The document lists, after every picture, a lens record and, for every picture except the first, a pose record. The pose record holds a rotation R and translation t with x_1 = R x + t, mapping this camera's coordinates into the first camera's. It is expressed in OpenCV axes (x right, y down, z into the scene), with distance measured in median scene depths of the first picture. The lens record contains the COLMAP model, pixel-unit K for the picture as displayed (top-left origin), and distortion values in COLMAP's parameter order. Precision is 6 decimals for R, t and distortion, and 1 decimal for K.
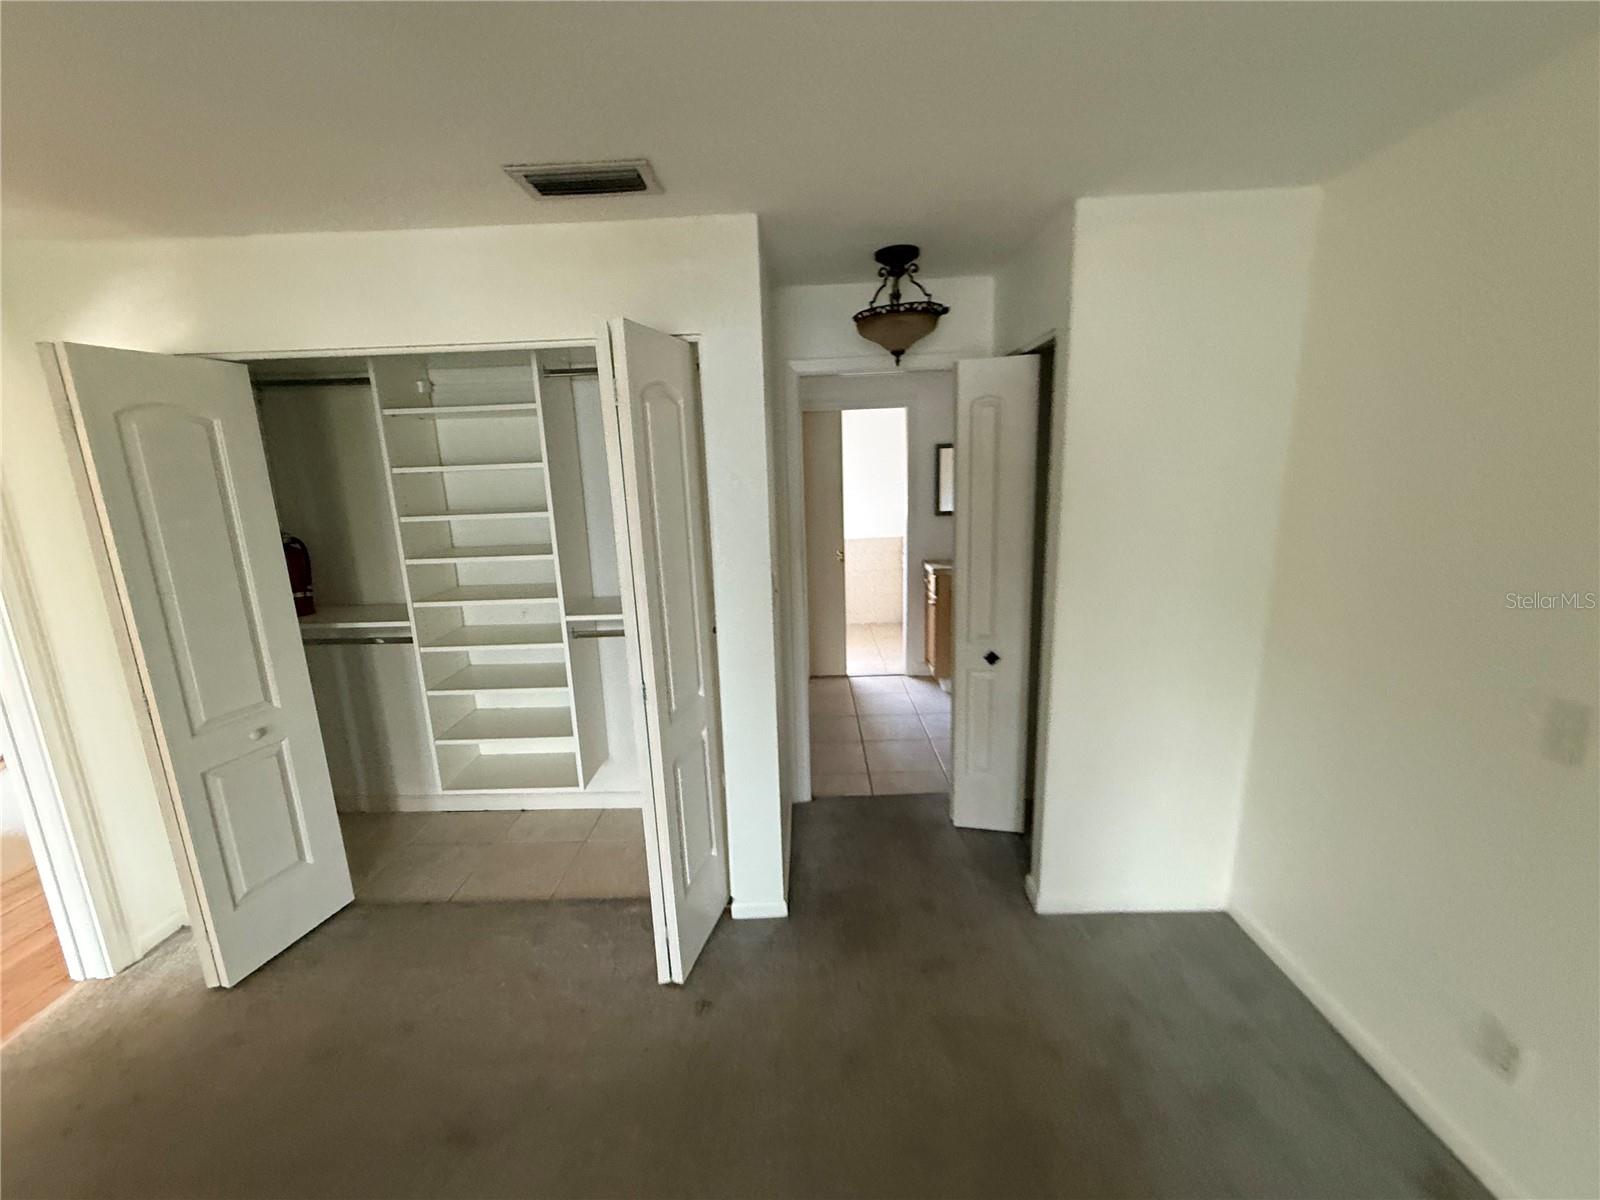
lens RADIAL K [[639.9, 0, 796.2], [0, 639.9, 599.7], [0, 0, 1]] dist [0.000933, 0.000519]
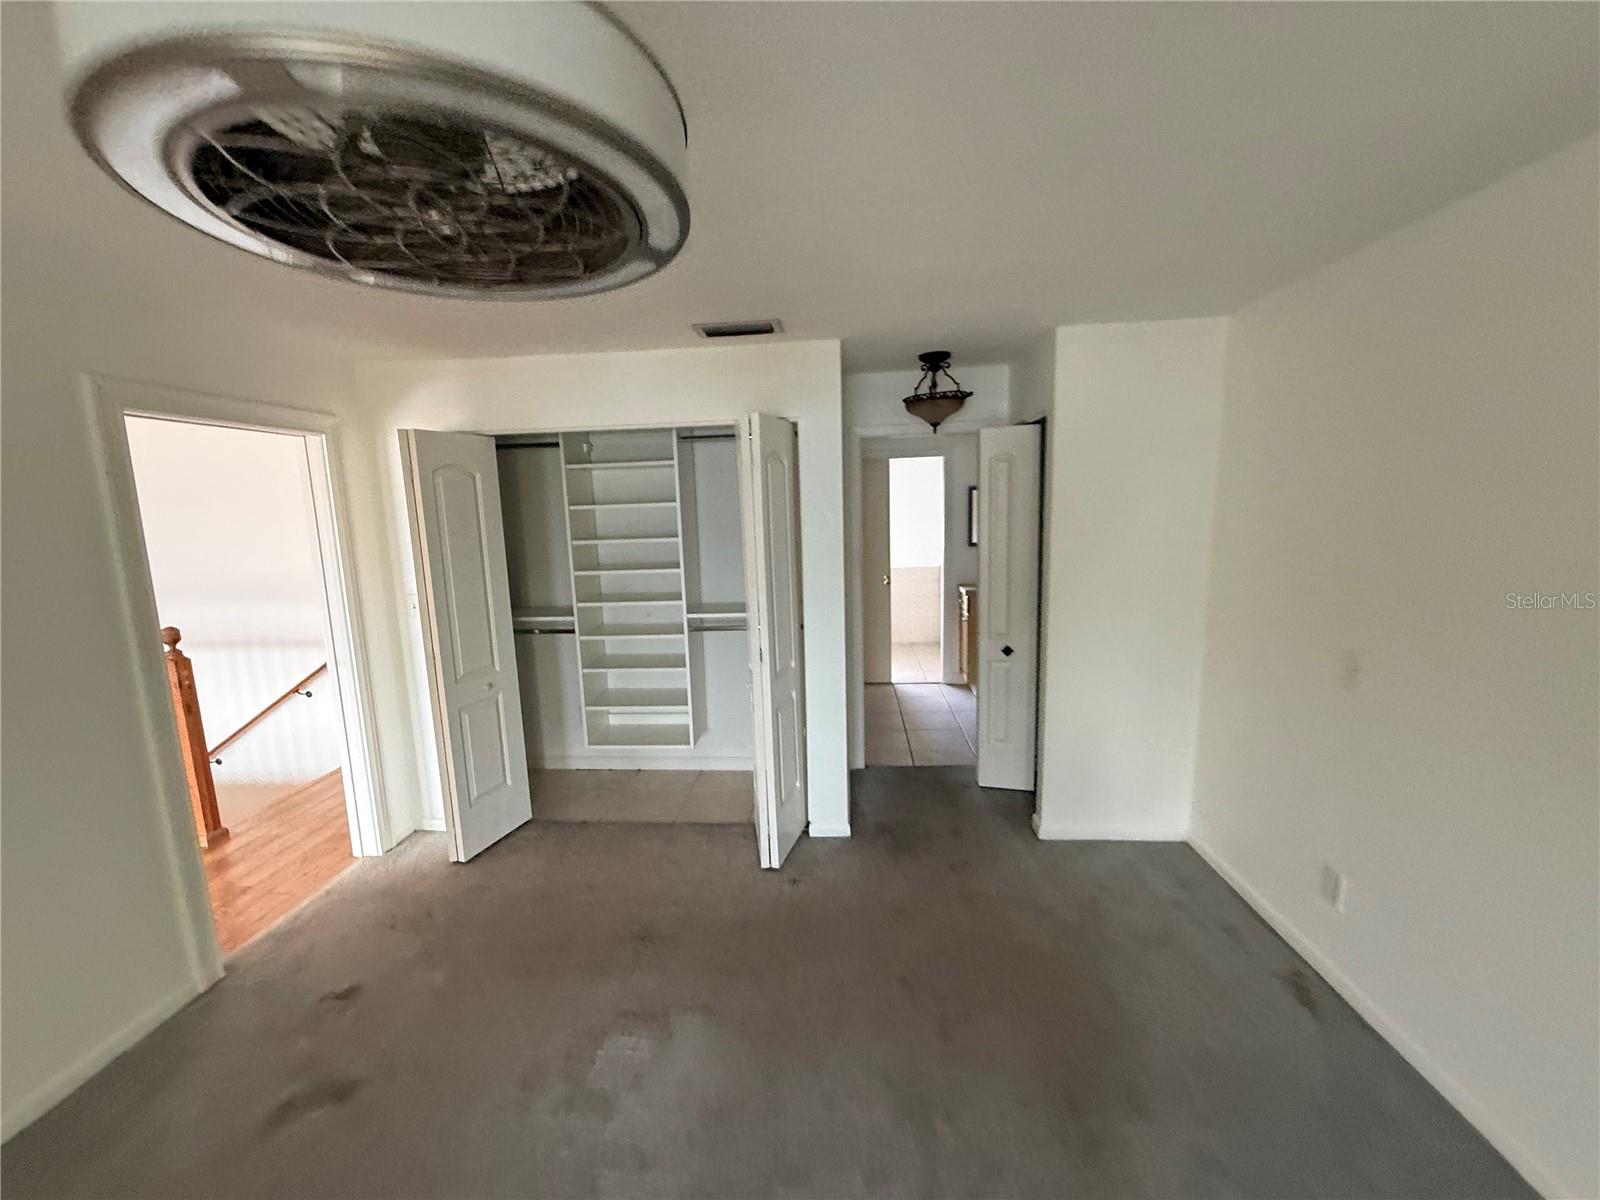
lens RADIAL K [[639.9, 0, 796.2], [0, 639.9, 599.7], [0, 0, 1]] dist [0.000933, 0.000519]
pose [[0.998029, 0.012238, -0.061544, -0.047252], [-0.015792, 0.998214, -0.057608, 0.070984], [0.060729, 0.058466, 0.996441, -0.347261]]
